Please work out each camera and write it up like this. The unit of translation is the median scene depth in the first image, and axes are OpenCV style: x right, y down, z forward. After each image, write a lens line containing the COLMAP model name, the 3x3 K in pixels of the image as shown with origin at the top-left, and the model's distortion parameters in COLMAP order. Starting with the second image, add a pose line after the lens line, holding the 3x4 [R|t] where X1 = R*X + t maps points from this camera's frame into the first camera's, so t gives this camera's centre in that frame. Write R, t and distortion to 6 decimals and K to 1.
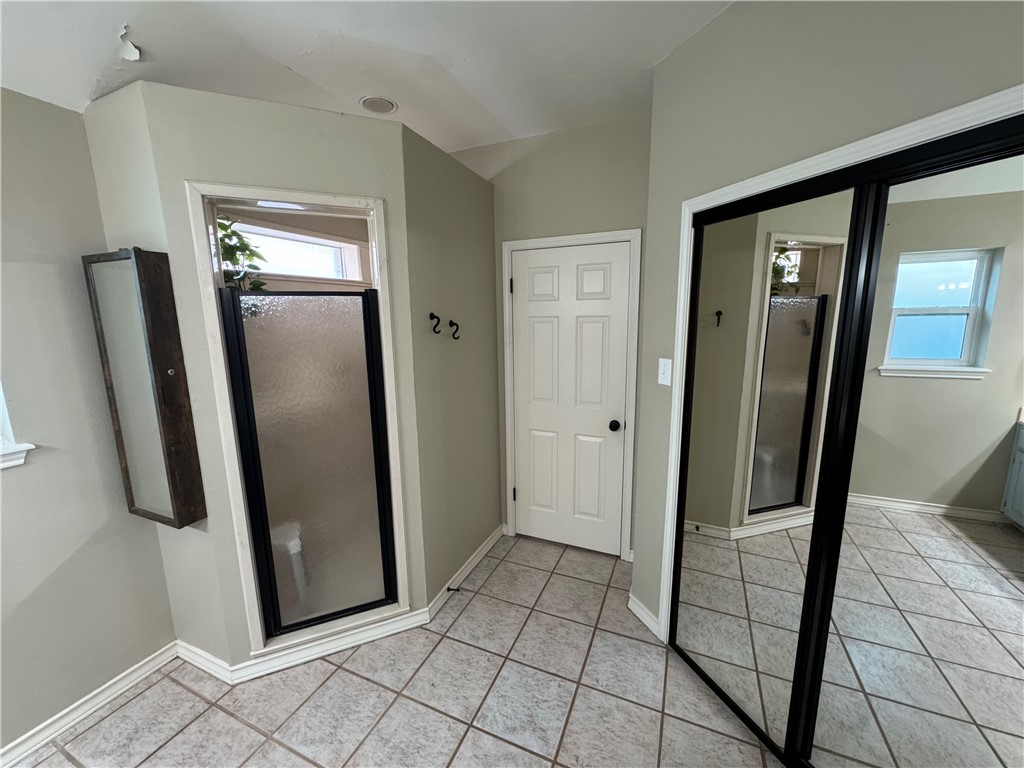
lens RADIAL K [[409.1, 0, 510.3], [0, 409.1, 386.5], [0, 0, 1]] dist [-0.003557, -0.000168]
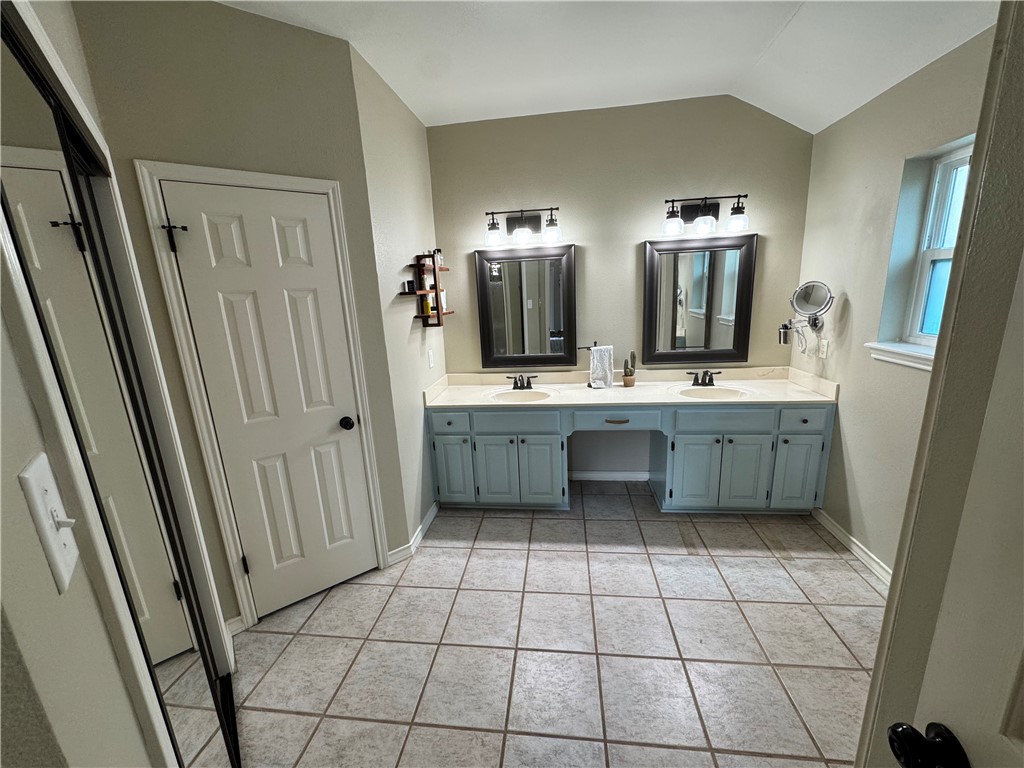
lens RADIAL K [[409.1, 0, 514.6], [0, 409.1, 386.8], [0, 0, 1]] dist [-0.003557, -0.000168]
pose [[-0.954952, 0.126880, -0.268268, 0.178818], [0.012926, 0.920917, 0.389545, -0.164158], [0.296478, 0.368529, -0.881072, 1.145011]]
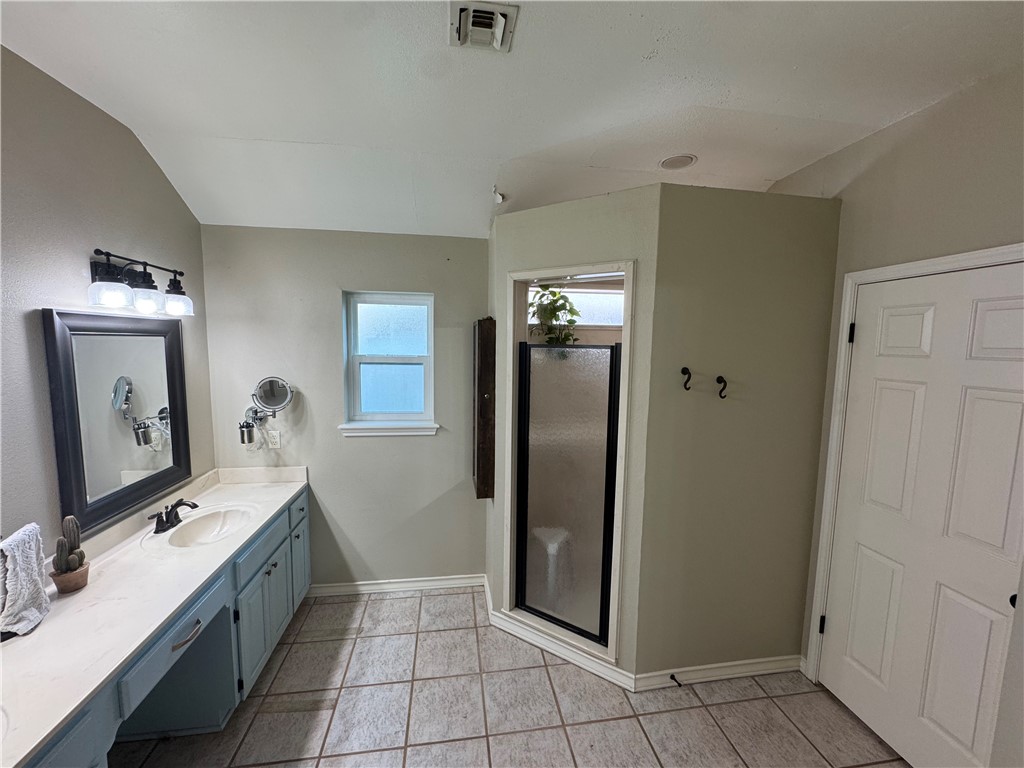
lens RADIAL K [[409.1, 0, 509.9], [0, 409.1, 384.7], [0, 0, 1]] dist [-0.003557, -0.000168]
pose [[0.534254, 0.109733, -0.838172, 0.380648], [-0.168855, 0.985409, 0.021380, -0.095476], [0.828288, 0.130107, 0.544987, 0.174464]]
